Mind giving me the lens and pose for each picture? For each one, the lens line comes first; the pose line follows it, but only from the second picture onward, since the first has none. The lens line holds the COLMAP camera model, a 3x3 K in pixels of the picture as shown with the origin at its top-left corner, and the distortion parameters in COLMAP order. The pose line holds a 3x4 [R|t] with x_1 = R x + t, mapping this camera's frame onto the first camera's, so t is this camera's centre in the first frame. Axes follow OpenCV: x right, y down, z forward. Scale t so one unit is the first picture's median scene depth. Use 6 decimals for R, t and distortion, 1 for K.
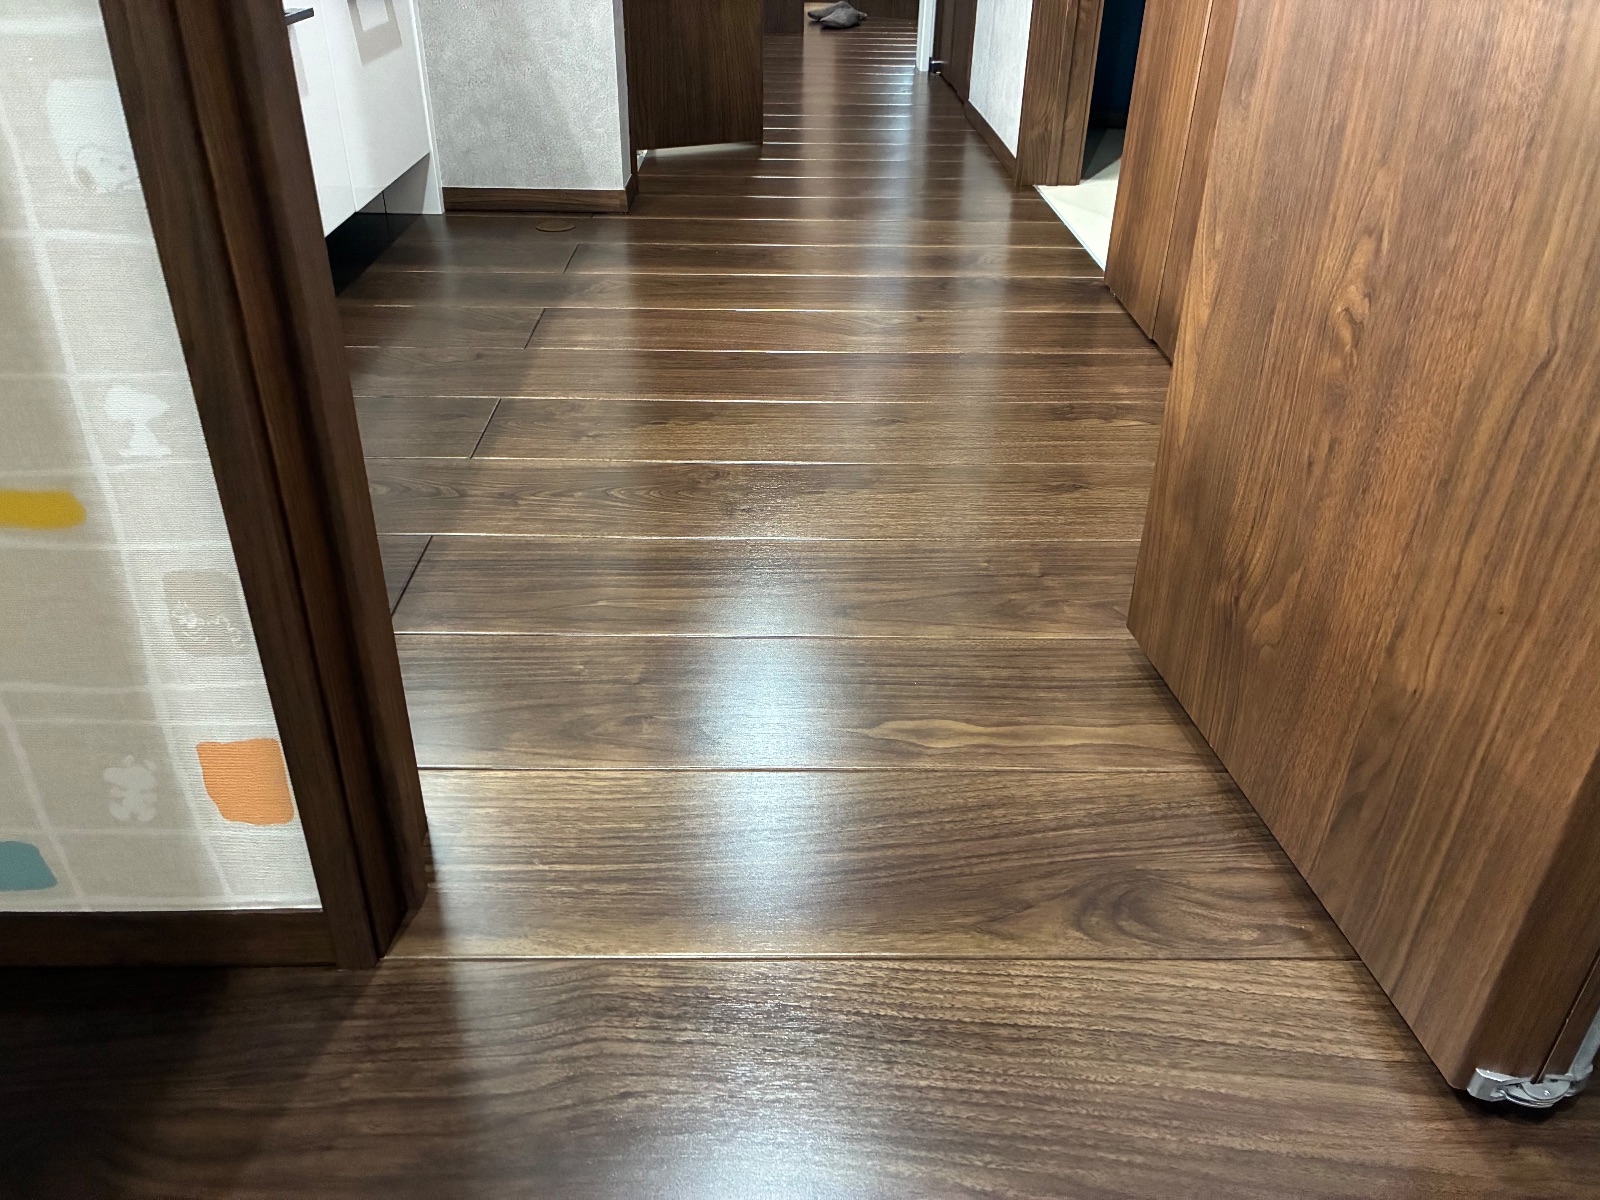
lens RADIAL K [[1220.0, 0, 803.0], [0, 1220.0, 594.9], [0, 0, 1]] dist [0.054982, -0.064566]
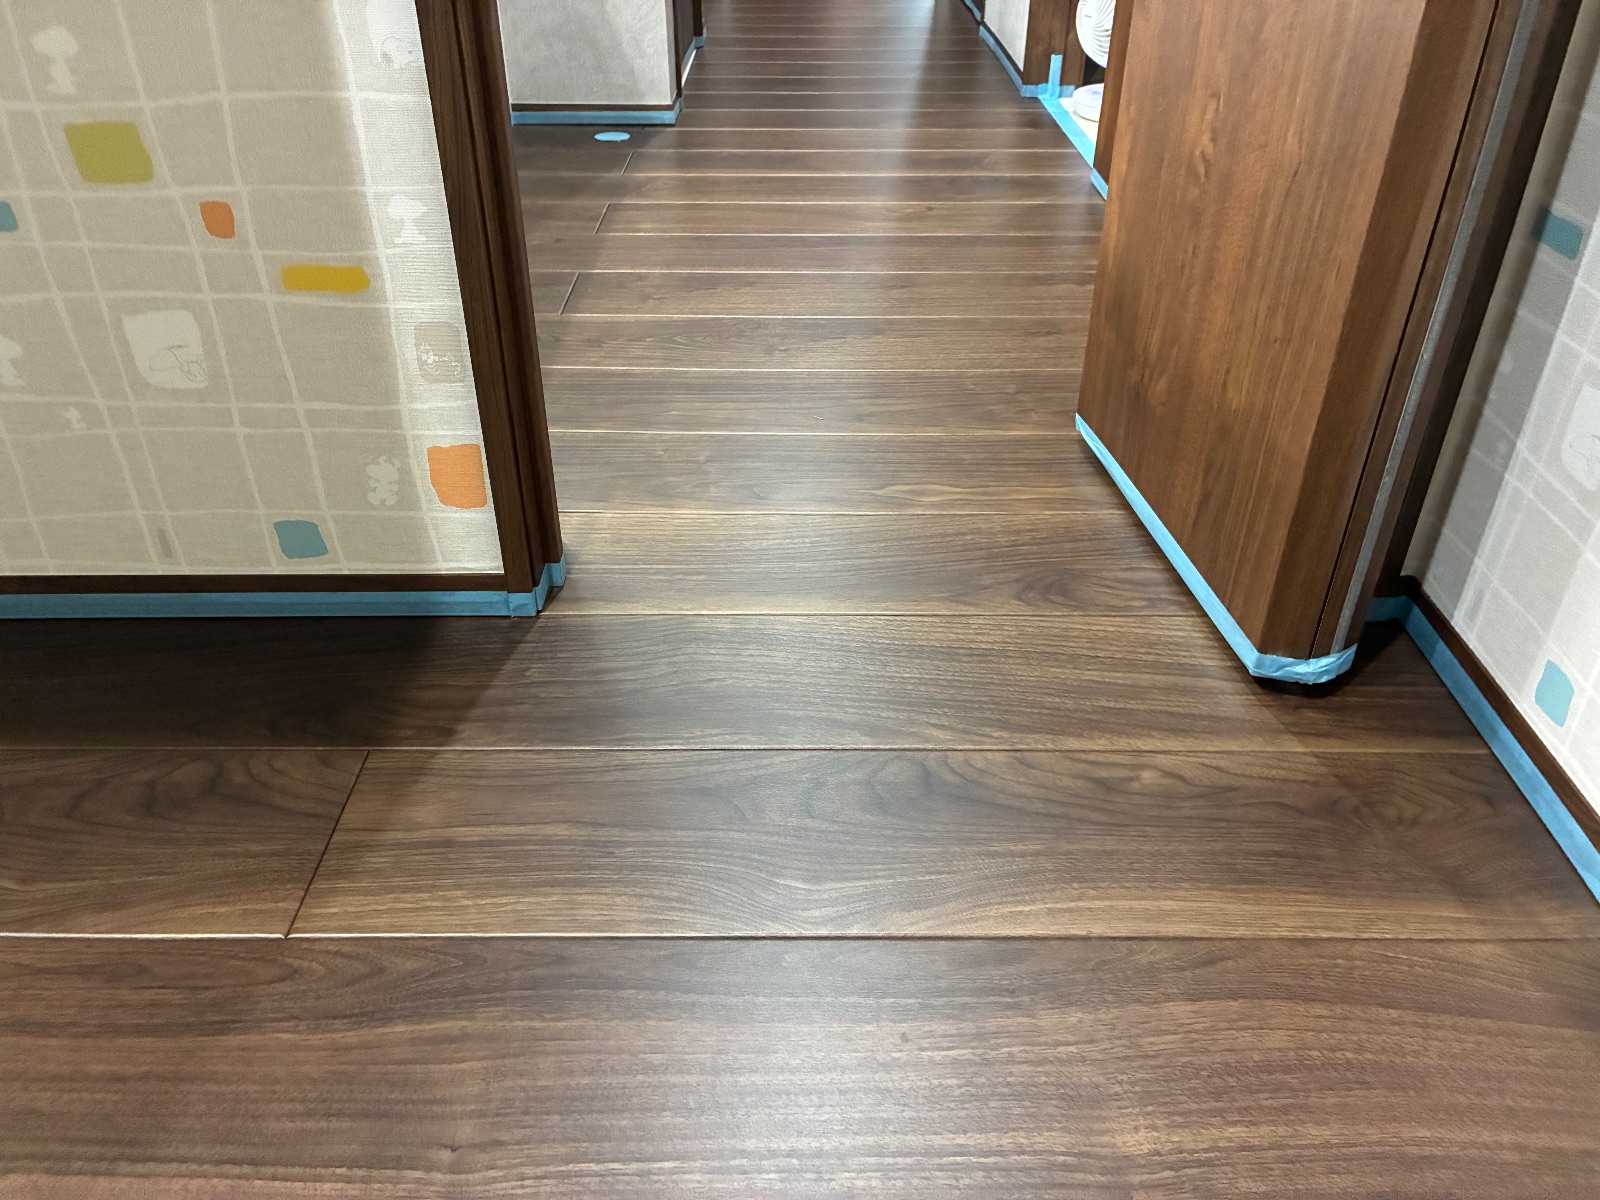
lens RADIAL K [[1213.3, 0, 805.9], [0, 1213.3, 579.4], [0, 0, 1]] dist [0.034541, -0.004489]
pose [[0.999736, -0.002342, -0.022877, 0.007646], [0.003299, 0.999117, 0.041882, 0.200234], [0.022759, -0.041946, 0.998861, -0.448626]]
